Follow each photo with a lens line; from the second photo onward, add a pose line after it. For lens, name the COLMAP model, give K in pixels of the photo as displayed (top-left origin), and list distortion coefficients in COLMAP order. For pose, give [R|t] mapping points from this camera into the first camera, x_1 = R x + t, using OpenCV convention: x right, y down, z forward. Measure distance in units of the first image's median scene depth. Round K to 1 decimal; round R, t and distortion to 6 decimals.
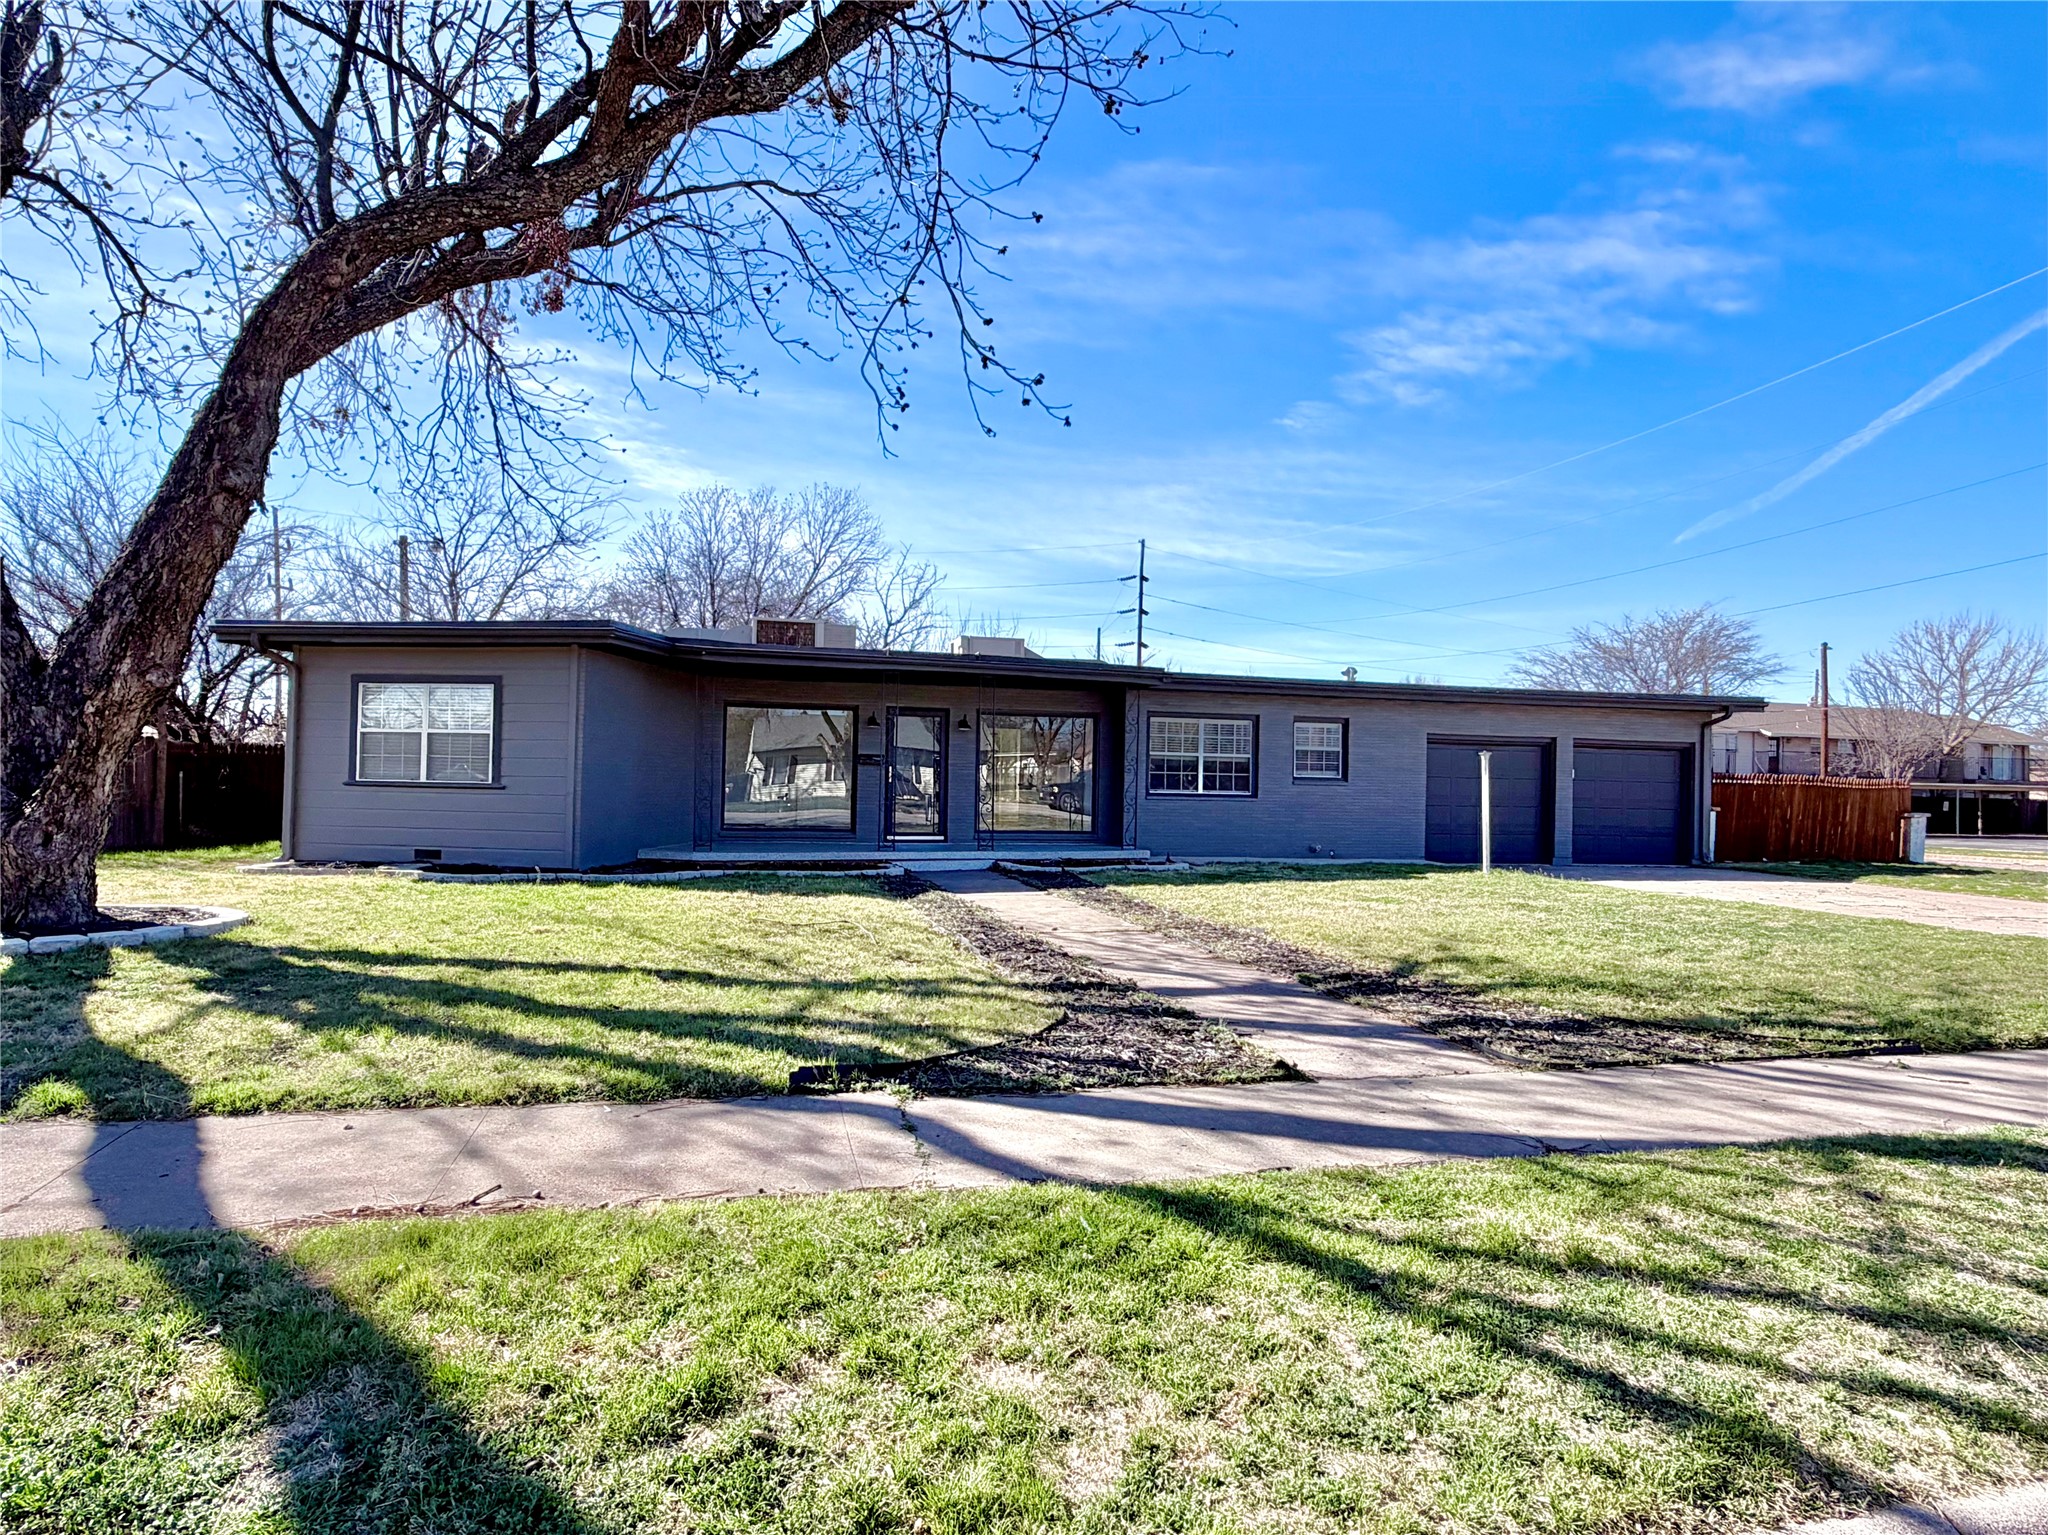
lens RADIAL K [[1138.4, 0, 1032.0], [0, 1138.4, 758.4], [0, 0, 1]] dist [-0.000026, 0.000685]
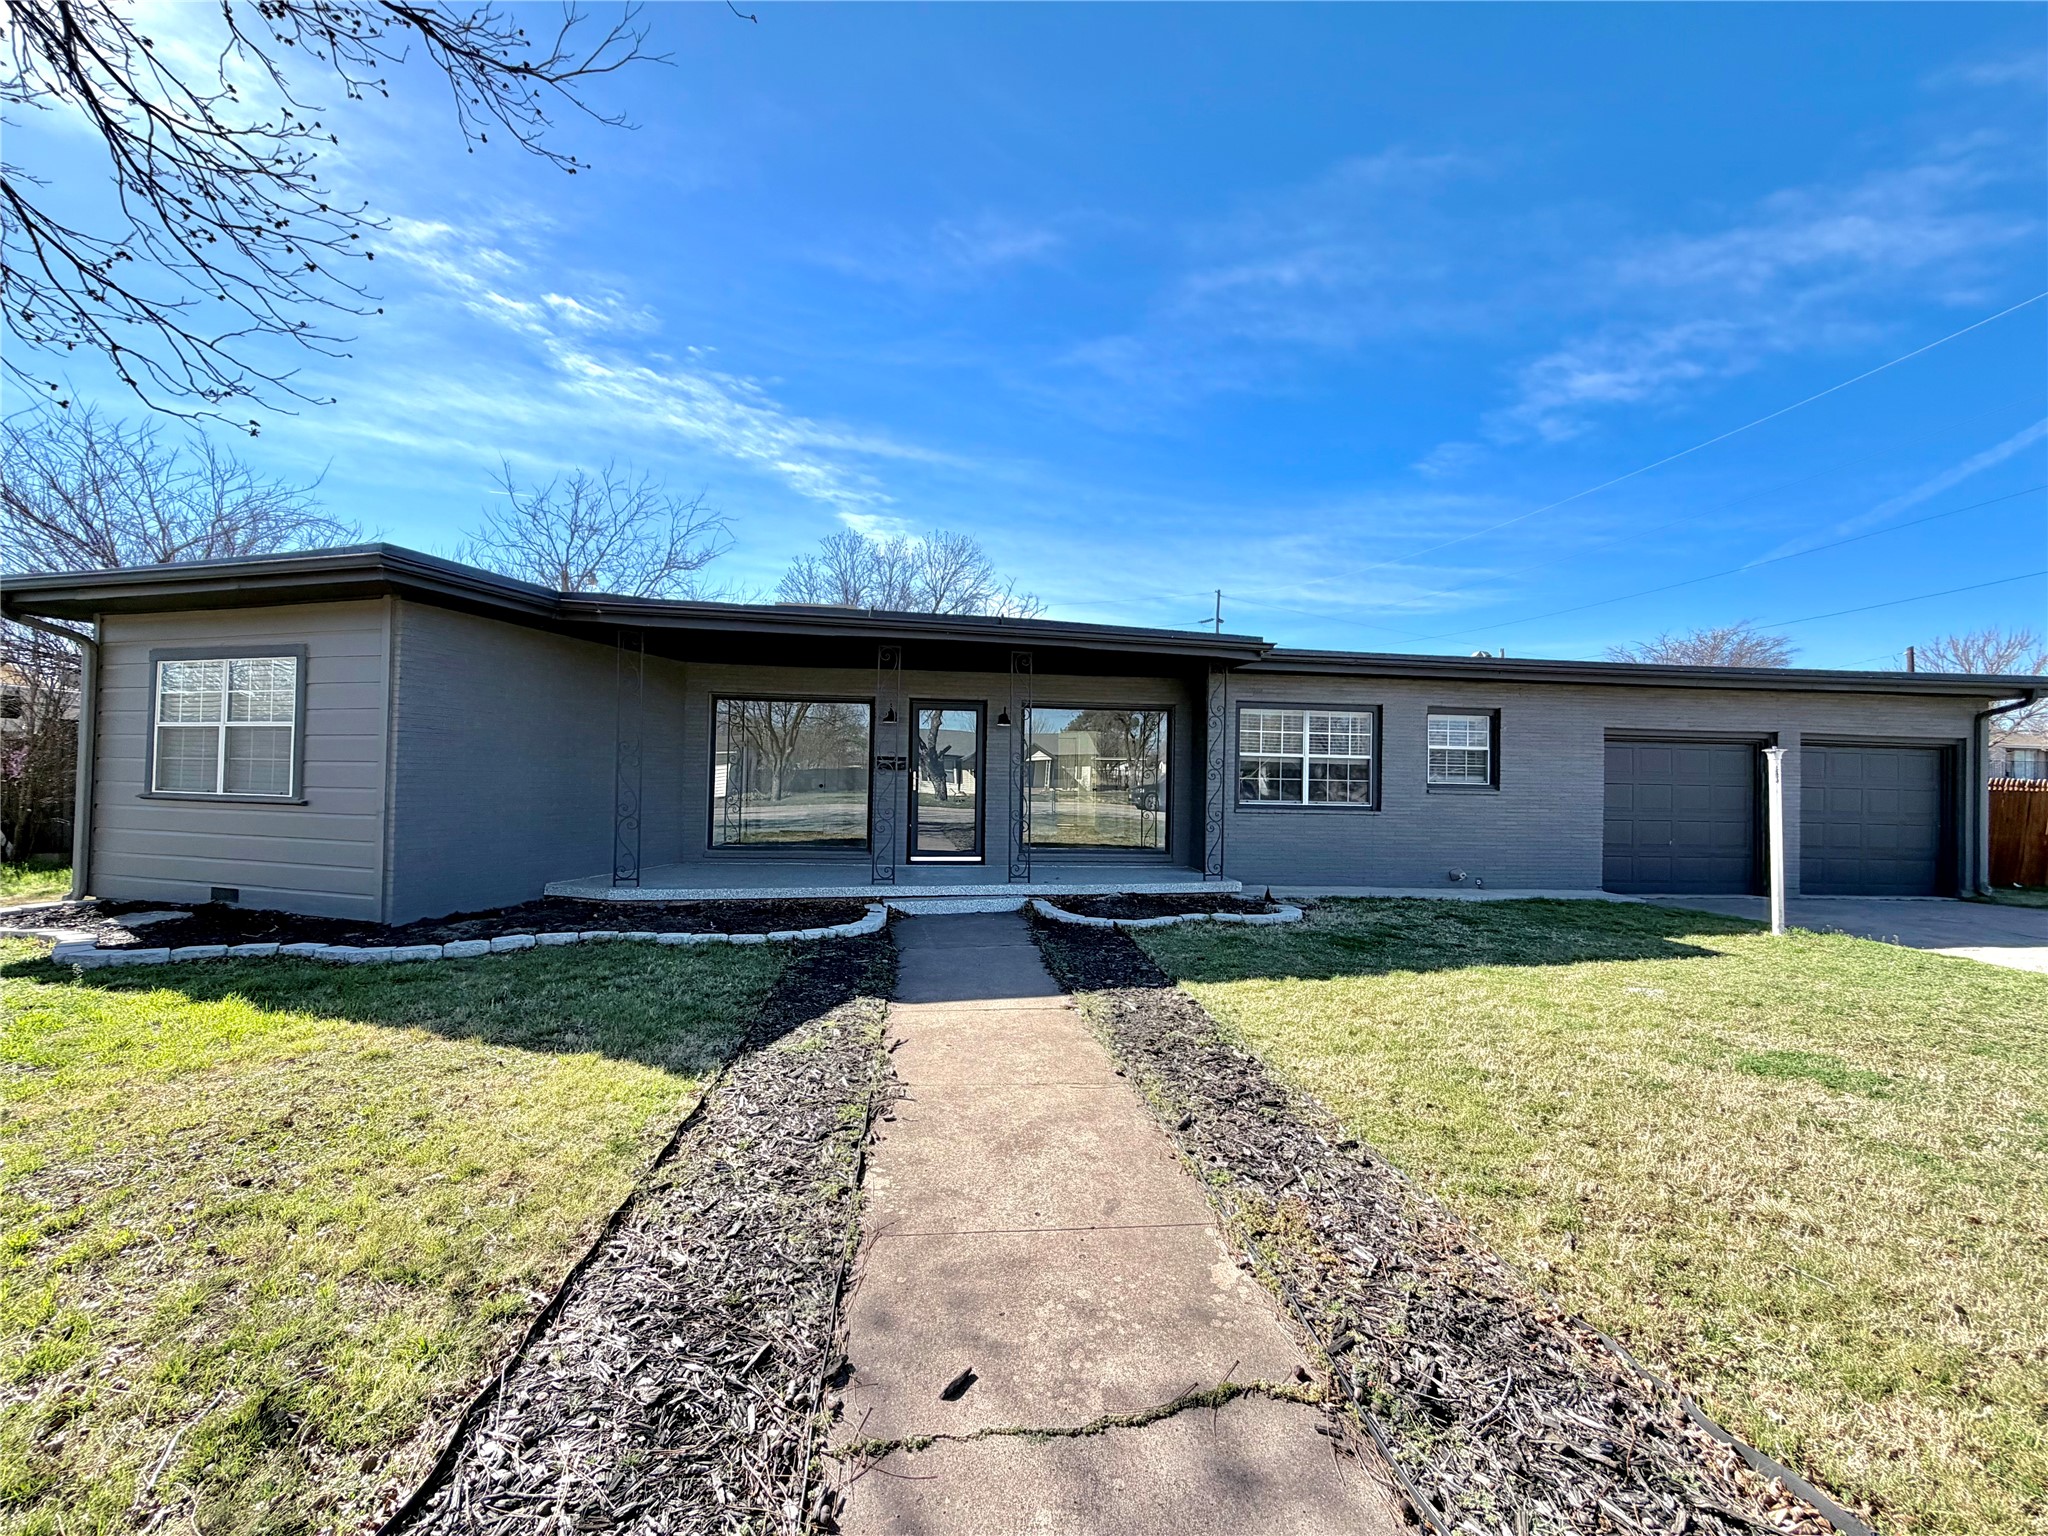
lens RADIAL K [[821.1, 0, 1019.4], [0, 821.1, 764.1], [0, 0, 1]] dist [-0.002049, -0.000230]
pose [[0.990216, -0.001562, -0.139533, 0.030939], [0.001838, 0.999997, 0.001848, 0.001096], [0.139529, -0.002086, 0.990216, 0.404277]]
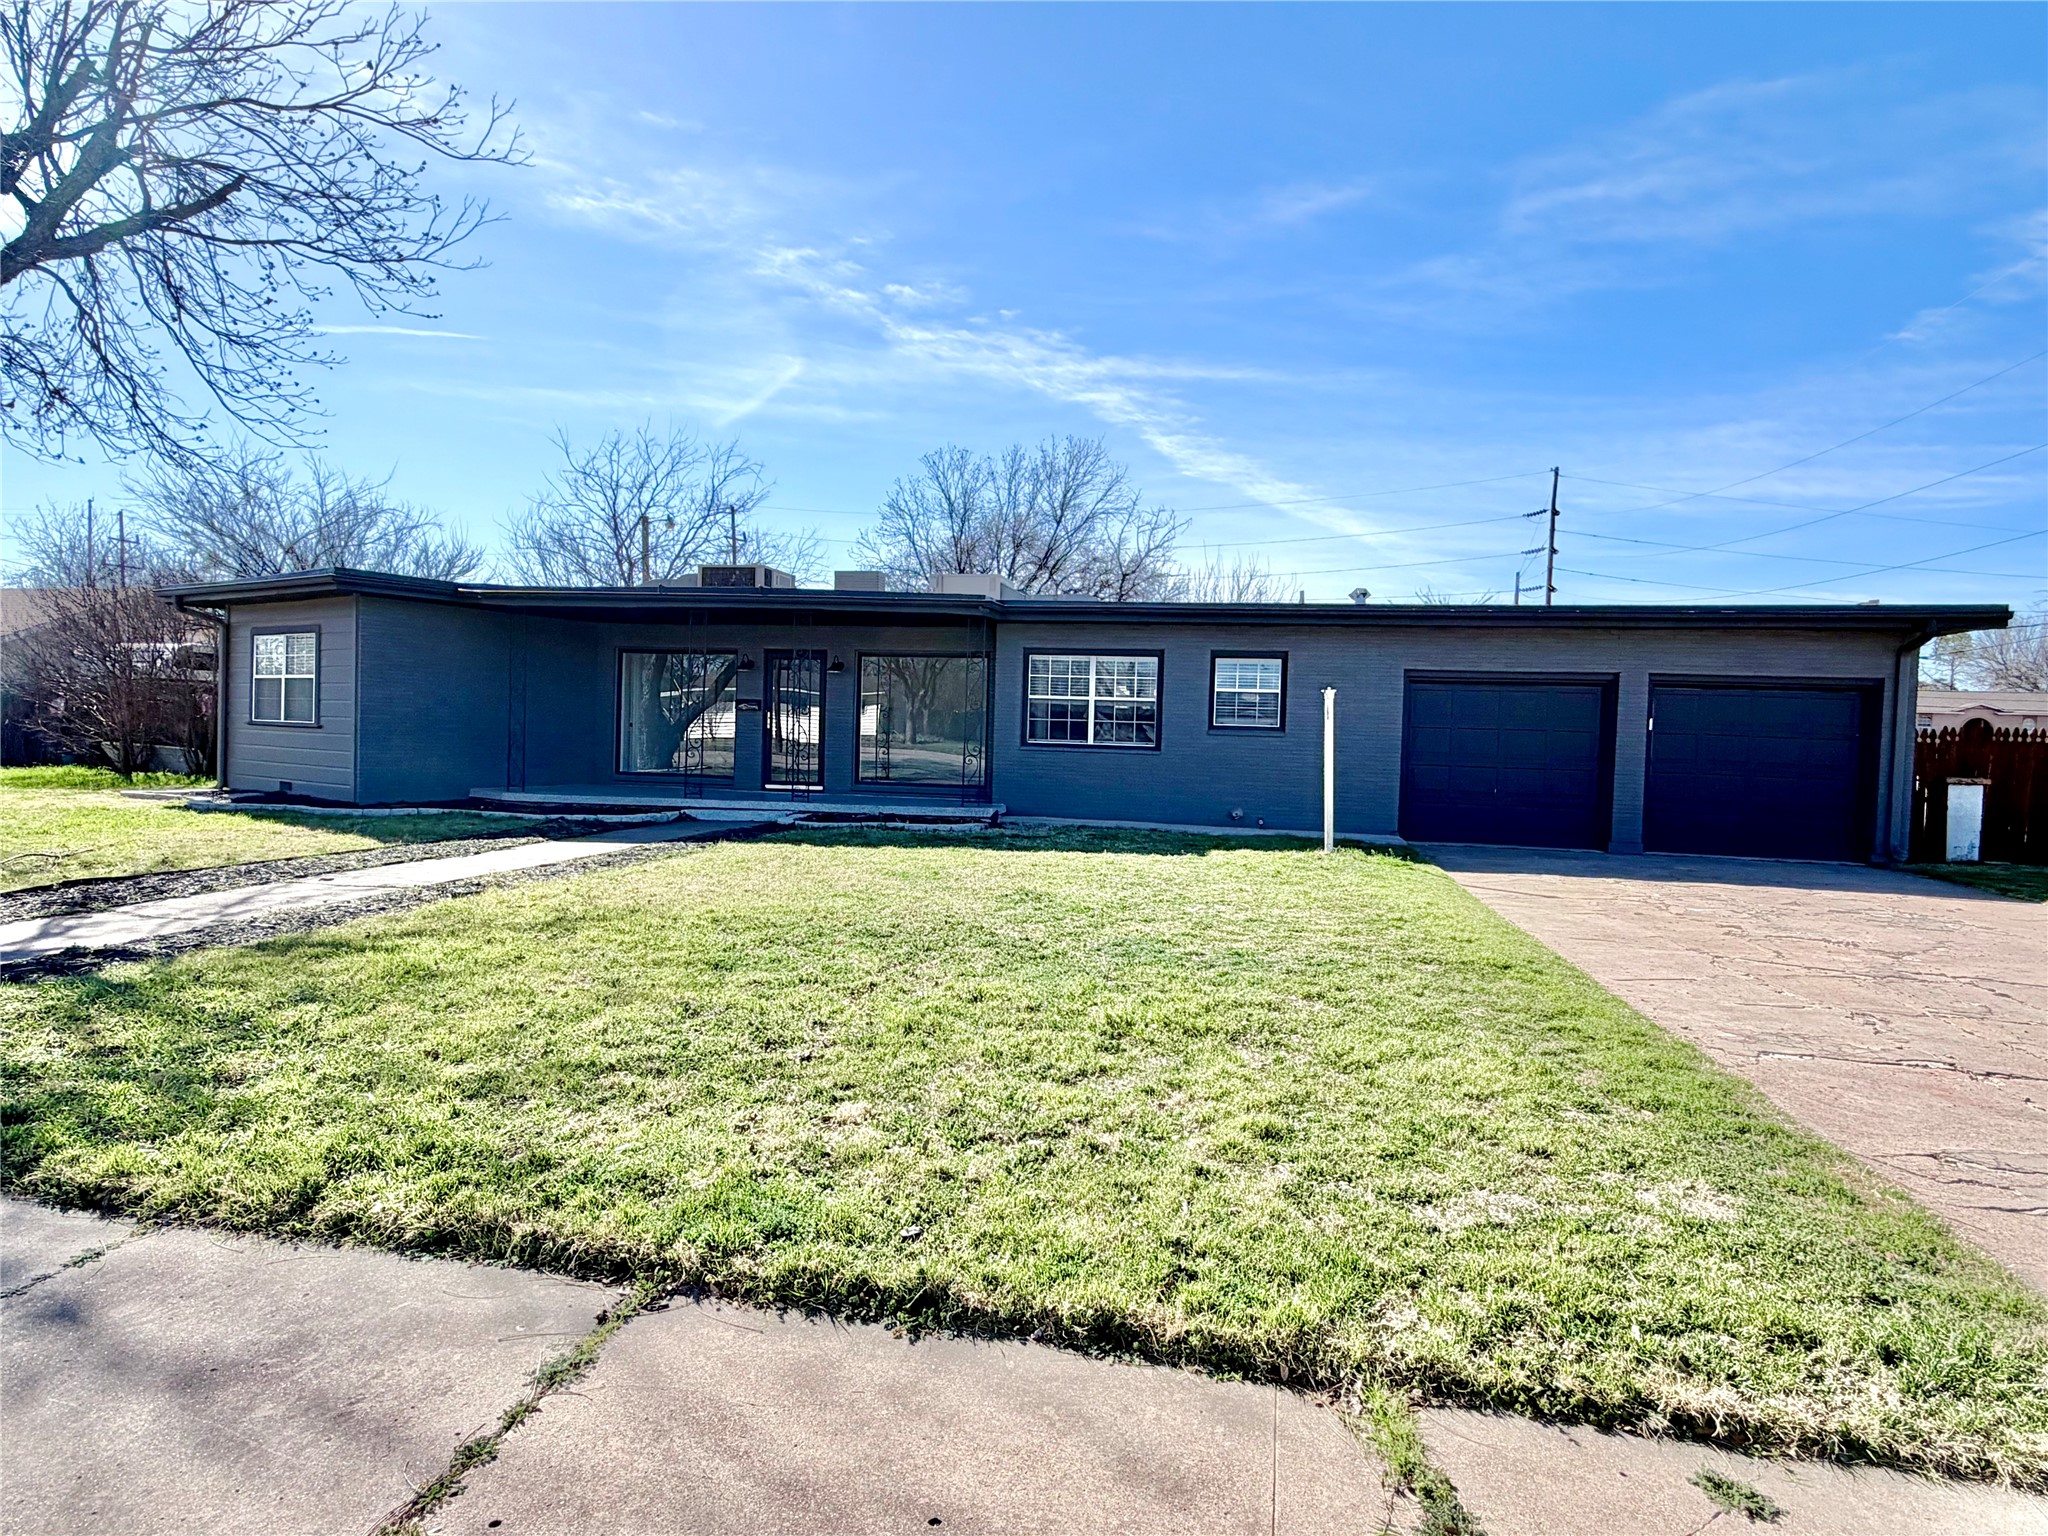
lens RADIAL K [[1138.4, 0, 1032.0], [0, 1138.4, 758.9], [0, 0, 1]] dist [-0.000026, 0.000685]
pose [[0.908038, 0.018090, -0.418498, 0.454858], [-0.001888, 0.999234, 0.039098, 0.008613], [0.418885, -0.034712, 0.907376, 0.211261]]
